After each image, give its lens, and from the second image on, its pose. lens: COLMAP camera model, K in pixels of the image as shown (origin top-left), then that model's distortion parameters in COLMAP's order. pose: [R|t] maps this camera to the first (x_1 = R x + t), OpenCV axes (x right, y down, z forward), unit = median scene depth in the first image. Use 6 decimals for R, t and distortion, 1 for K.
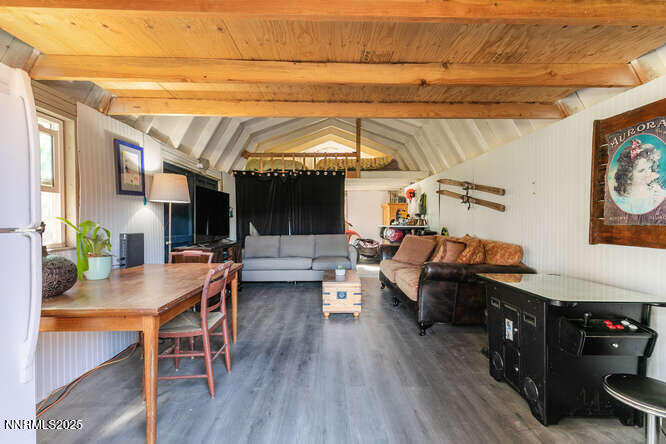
lens RADIAL K [[301.4, 0, 332.3], [0, 301.4, 225.5], [0, 0, 1]] dist [0.000869, 0.000204]
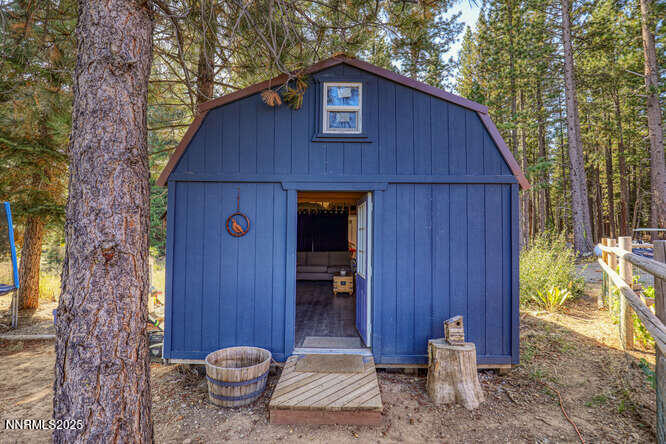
lens RADIAL K [[301.4, 0, 332.3], [0, 301.4, 225.5], [0, 0, 1]] dist [0.000869, 0.000204]
pose [[0.999163, 0.006559, -0.040389, 0.031072], [-0.008482, 0.998829, -0.047632, -0.040972], [0.040029, 0.047934, 0.998048, -0.808645]]
